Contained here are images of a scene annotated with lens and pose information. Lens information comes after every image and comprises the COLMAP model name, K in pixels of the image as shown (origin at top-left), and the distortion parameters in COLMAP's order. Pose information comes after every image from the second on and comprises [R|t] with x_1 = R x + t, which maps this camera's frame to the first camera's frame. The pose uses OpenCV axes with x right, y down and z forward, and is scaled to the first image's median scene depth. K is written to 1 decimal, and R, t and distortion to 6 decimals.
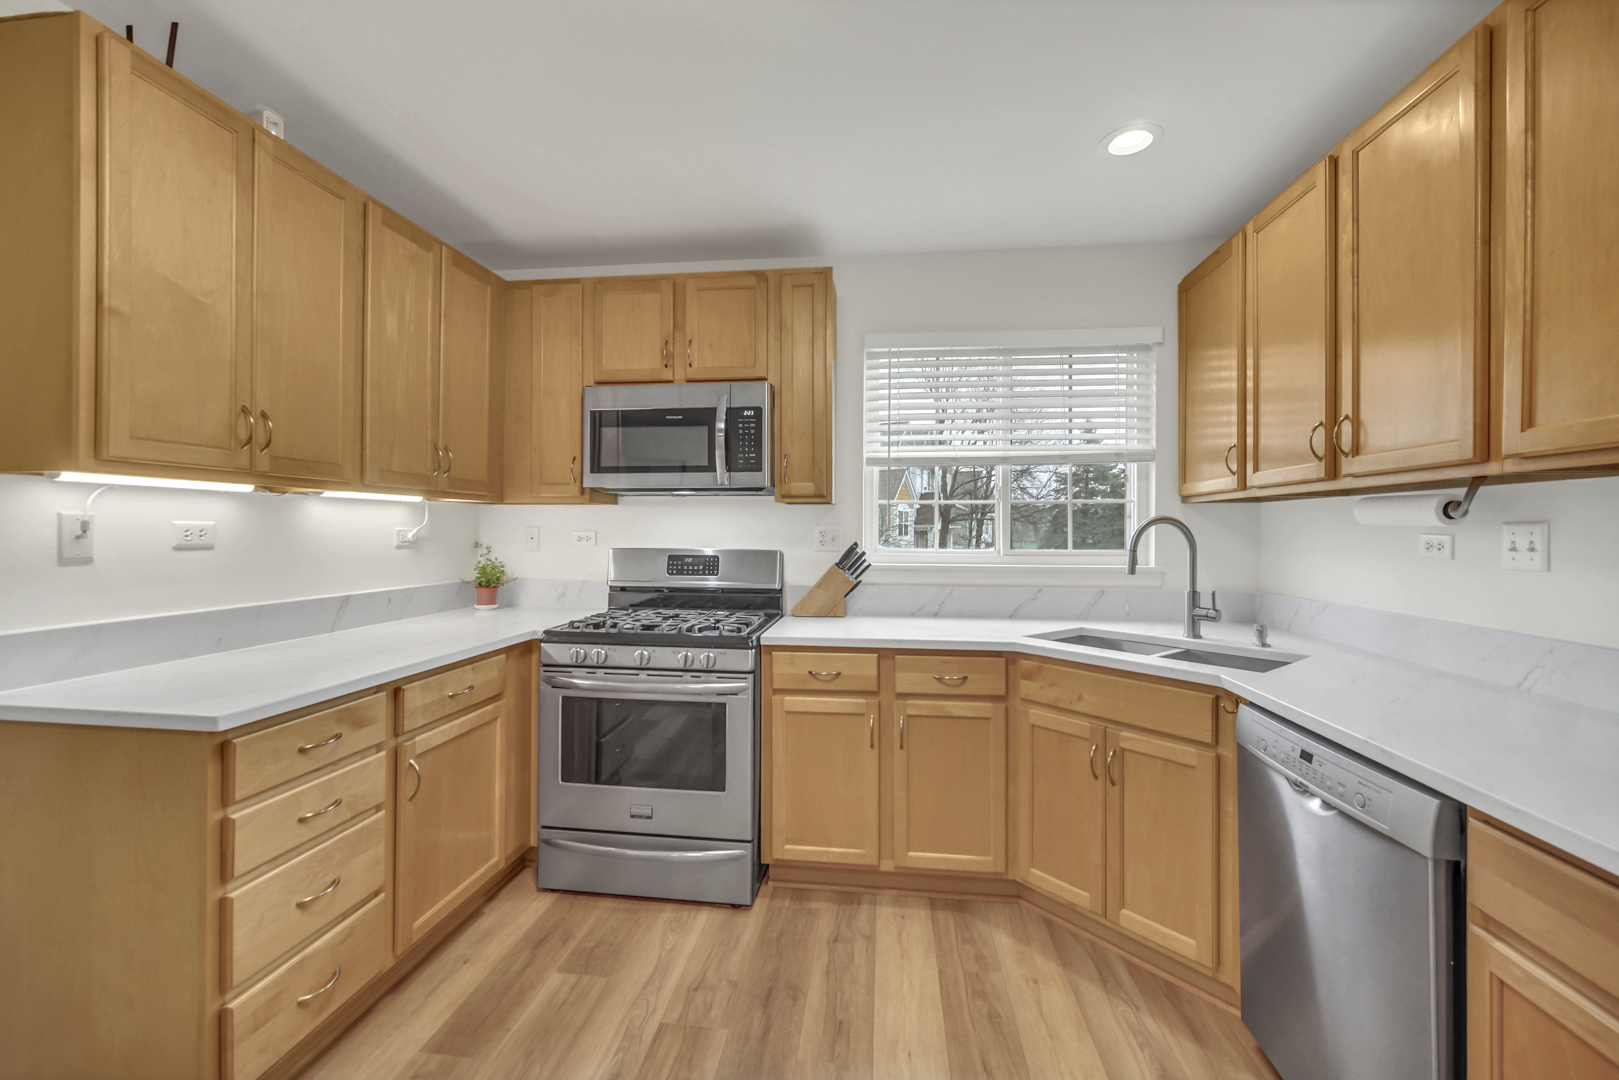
lens RADIAL K [[642.6, 0, 809.8], [0, 642.6, 529.4], [0, 0, 1]] dist [-0.006167, -0.000569]
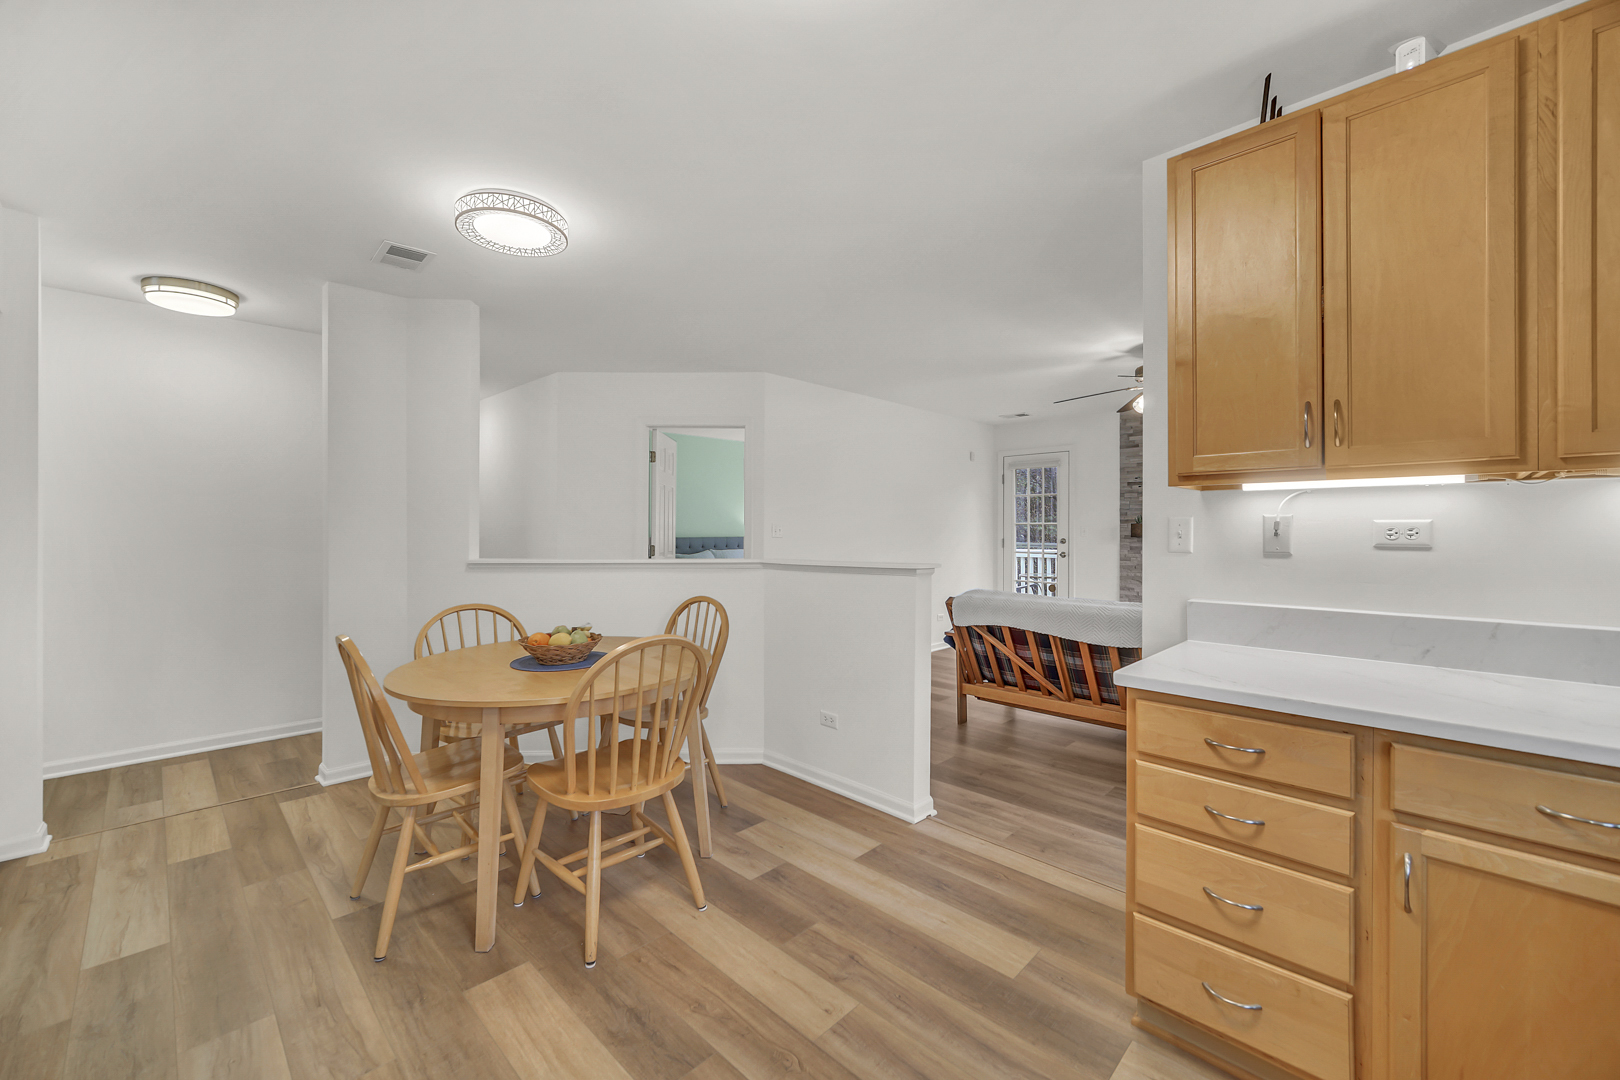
lens RADIAL K [[643.0, 0, 810.8], [0, 643.0, 527.5], [0, 0, 1]] dist [-0.006167, -0.000569]
pose [[-0.618091, -0.008333, -0.786062, 0.261447], [-0.000923, 0.999951, -0.009875, 0.007121], [0.786106, -0.005378, -0.618069, 0.723461]]
